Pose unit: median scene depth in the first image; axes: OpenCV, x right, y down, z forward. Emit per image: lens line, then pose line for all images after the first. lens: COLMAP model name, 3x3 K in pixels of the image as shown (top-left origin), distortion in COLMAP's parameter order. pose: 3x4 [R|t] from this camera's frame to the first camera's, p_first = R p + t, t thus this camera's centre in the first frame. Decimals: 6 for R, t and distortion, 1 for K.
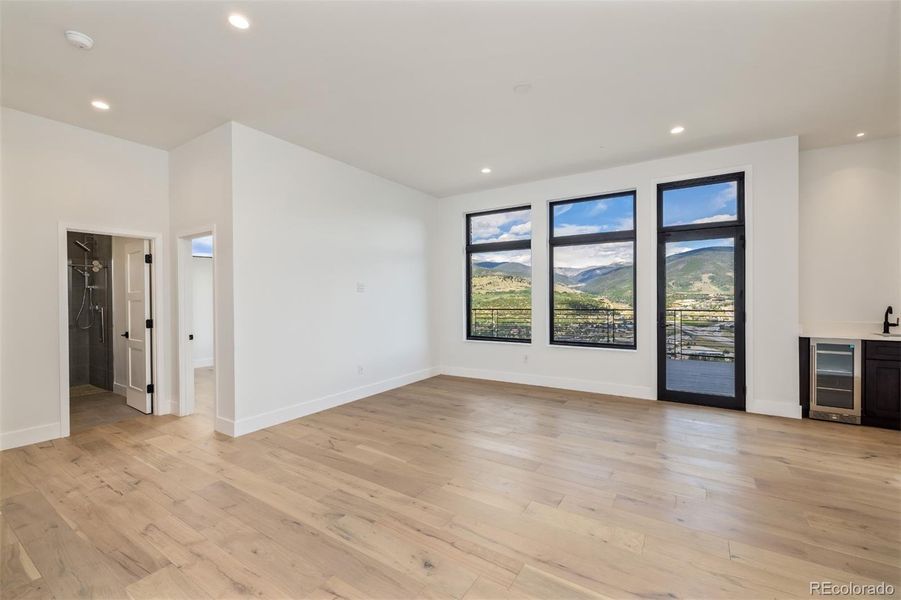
lens RADIAL K [[381.0, 0, 450.5], [0, 381.0, 300.0], [0, 0, 1]] dist [-0.006620, 0.000386]
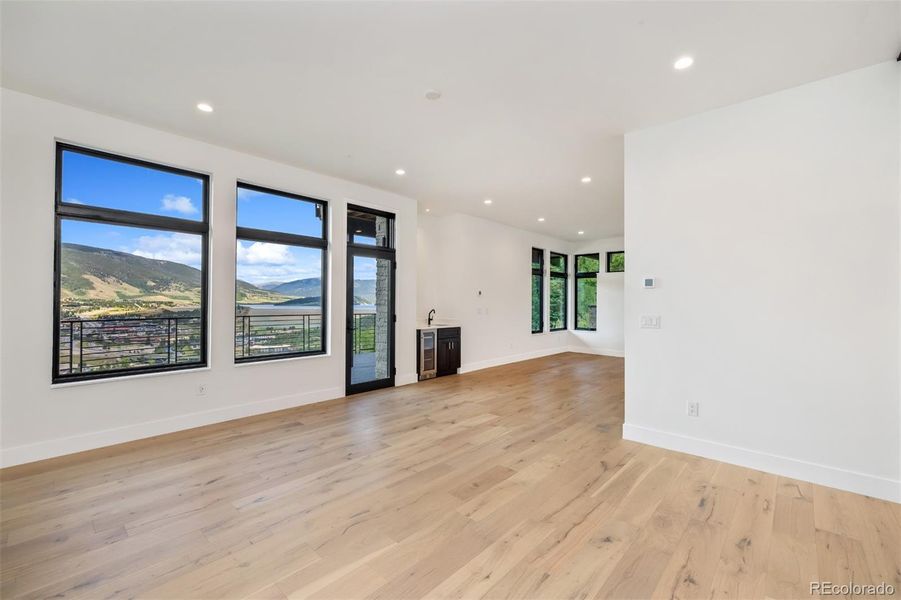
lens RADIAL K [[381.0, 0, 450.5], [0, 381.0, 300.0], [0, 0, 1]] dist [-0.006620, 0.000386]
pose [[0.165158, 0.011085, 0.986205, -0.566498], [0.003106, 0.999926, -0.011760, -0.005038], [-0.986262, 0.005005, 0.165111, 0.568213]]
